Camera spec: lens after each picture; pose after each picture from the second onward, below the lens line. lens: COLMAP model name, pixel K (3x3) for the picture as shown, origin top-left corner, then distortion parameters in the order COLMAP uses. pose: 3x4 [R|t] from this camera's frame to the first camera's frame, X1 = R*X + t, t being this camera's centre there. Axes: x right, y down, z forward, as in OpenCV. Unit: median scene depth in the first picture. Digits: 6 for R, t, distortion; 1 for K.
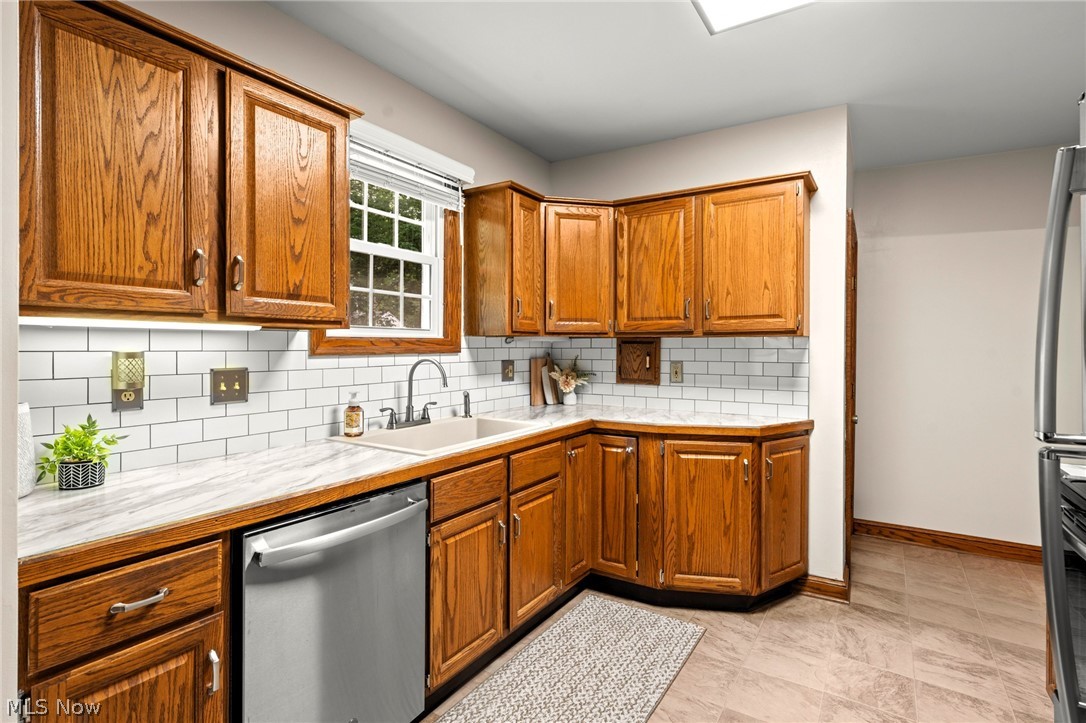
lens RADIAL K [[534.8, 0, 548.8], [0, 534.8, 351.9], [0, 0, 1]] dist [0.004809, -0.000586]
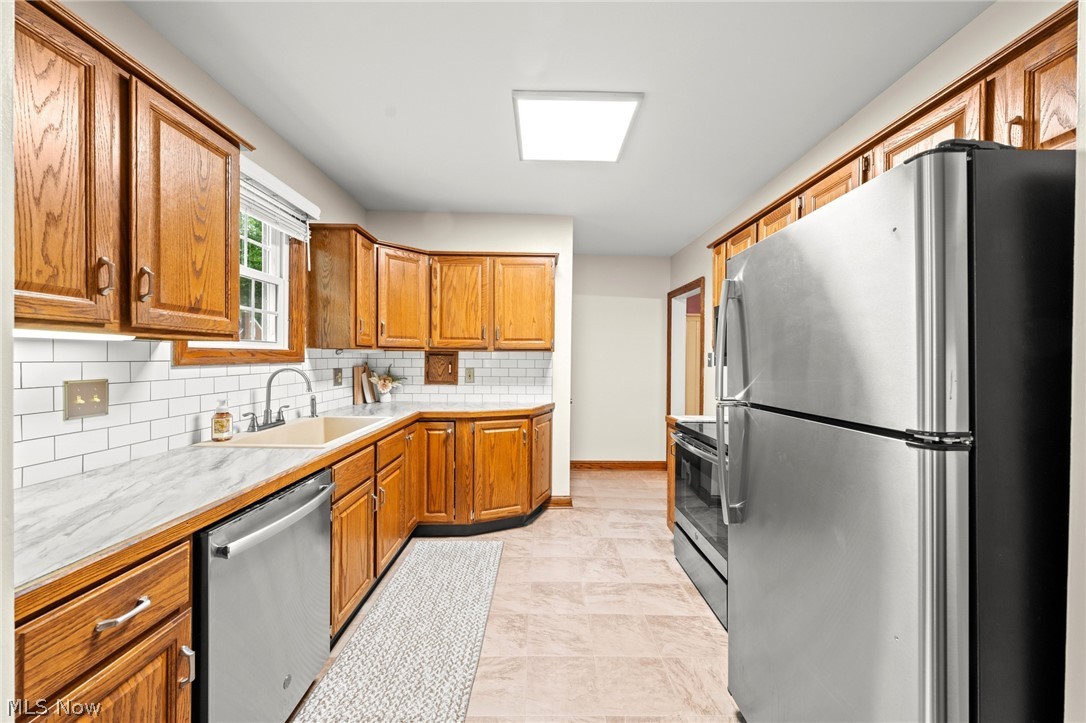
lens RADIAL K [[398.3, 0, 547.7], [0, 398.3, 363.3], [0, 0, 1]] dist [-0.002411, 0.000377]
pose [[0.836700, -0.002775, 0.547655, -0.220409], [-0.001415, 0.999973, 0.007228, -0.003811], [-0.547660, -0.006822, 0.836673, -0.021308]]
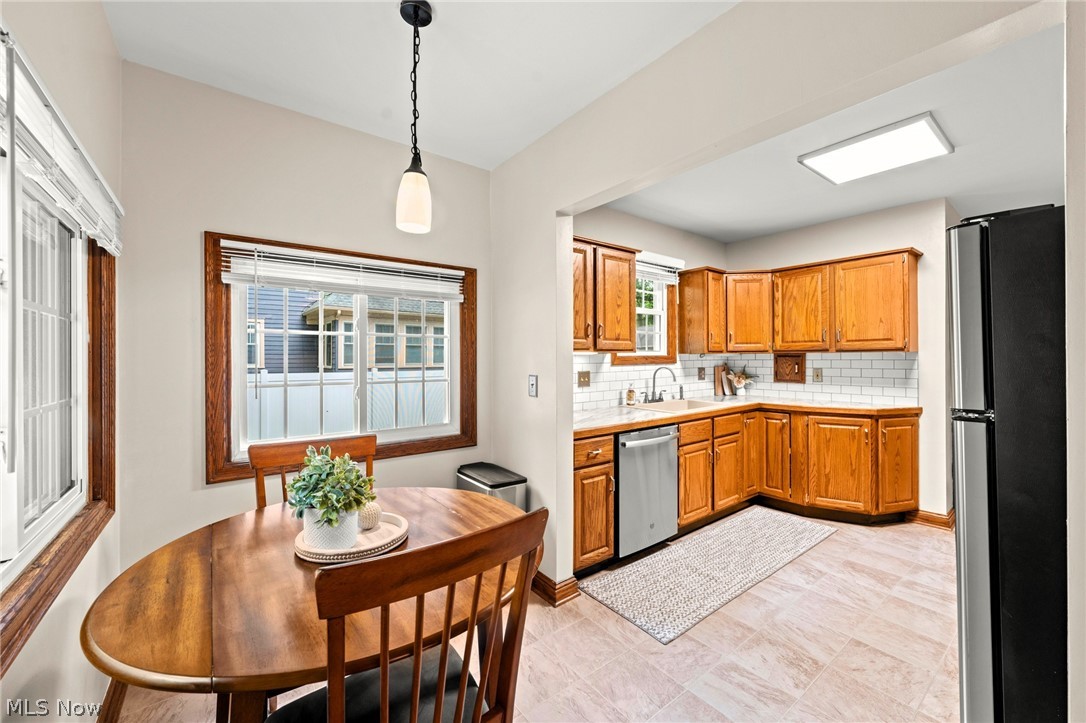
lens RADIAL K [[426.0, 0, 548.1], [0, 426.0, 358.6], [0, 0, 1]] dist [-0.000218, -0.000183]
pose [[0.940973, -0.007769, -0.338393, -0.098195], [0.005766, 0.999959, -0.006924, -0.007523], [0.338433, 0.004564, 0.940980, -0.534860]]
